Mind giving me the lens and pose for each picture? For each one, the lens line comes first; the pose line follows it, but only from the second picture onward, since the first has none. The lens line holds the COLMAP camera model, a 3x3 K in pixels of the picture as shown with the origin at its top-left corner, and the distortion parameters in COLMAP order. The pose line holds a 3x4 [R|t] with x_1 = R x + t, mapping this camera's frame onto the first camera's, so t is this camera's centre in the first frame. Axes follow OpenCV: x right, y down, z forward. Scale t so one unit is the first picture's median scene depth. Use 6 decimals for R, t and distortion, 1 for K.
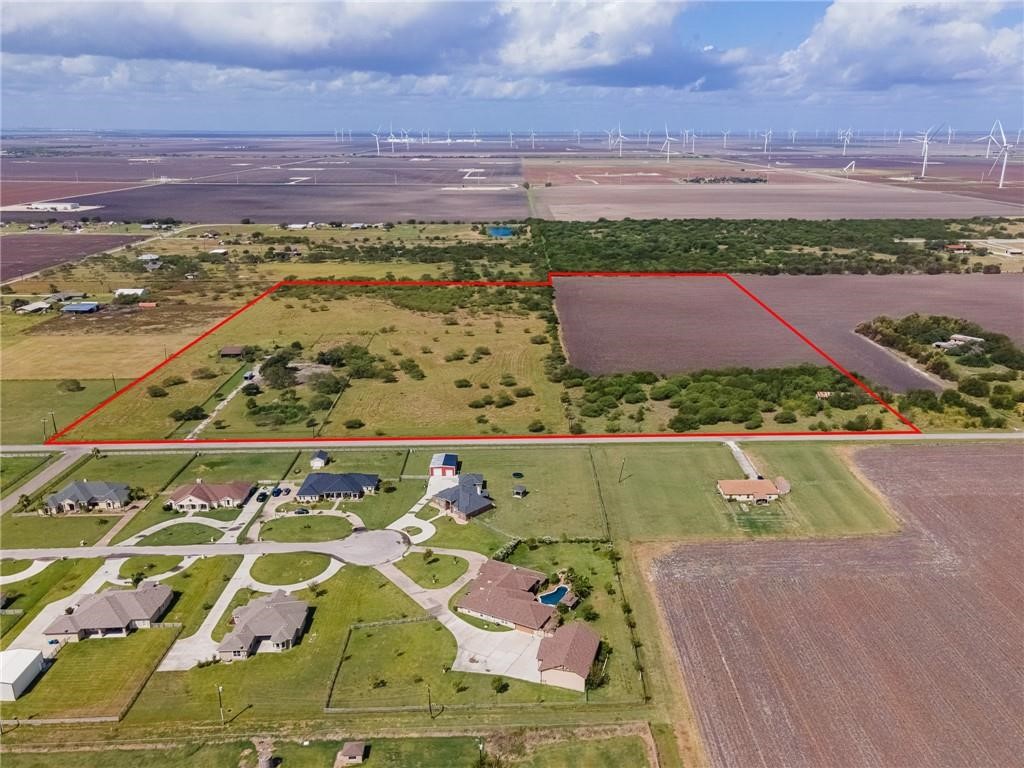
lens RADIAL K [[767.9, 0, 533.4], [0, 767.9, 383.9], [0, 0, 1]] dist [0.009734, 0.046159]
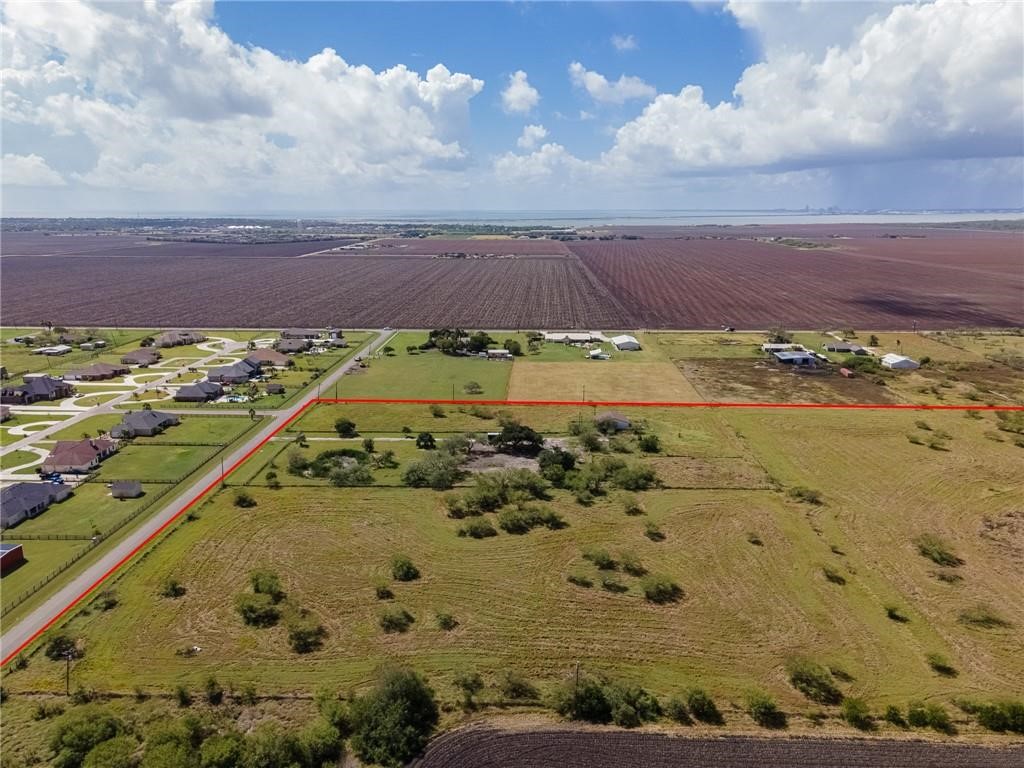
lens RADIAL K [[767.9, 0, 533.4], [0, 767.9, 383.9], [0, 0, 1]] dist [0.009734, 0.046159]
pose [[-0.051240, 0.221780, -0.973750, 0.392439], [-0.312835, 0.922394, 0.226545, -0.271591], [0.948424, 0.316231, 0.022117, 1.138655]]
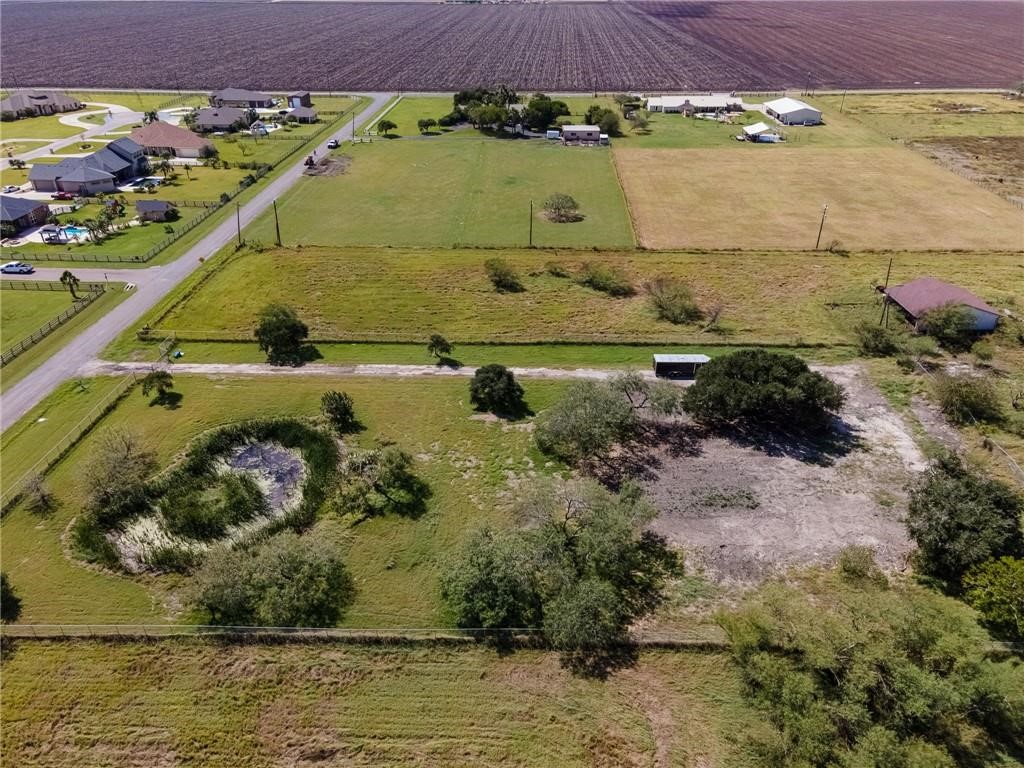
lens RADIAL K [[754.0, 0, 524.6], [0, 754.0, 382.0], [0, 0, 1]] dist [0.008115, 0.059838]
pose [[-0.070389, 0.482587, -0.873015, -0.133160], [-0.304425, 0.823042, 0.479508, -0.139517], [0.949932, 0.299520, 0.088979, 1.050682]]
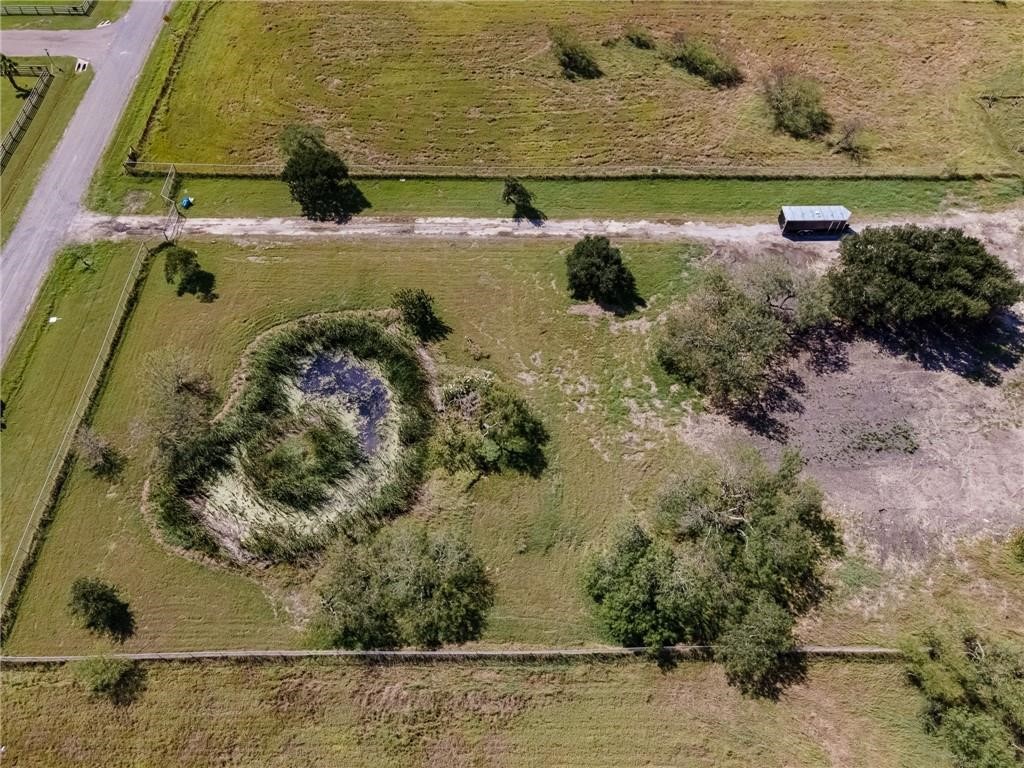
lens RADIAL K [[767.9, 0, 533.4], [0, 767.9, 383.9], [0, 0, 1]] dist [0.009734, 0.046159]
pose [[-0.031246, 0.819475, -0.572263, -0.214941], [-0.319282, 0.534362, 0.782634, -0.160995], [0.947145, 0.207167, 0.244947, 0.993973]]
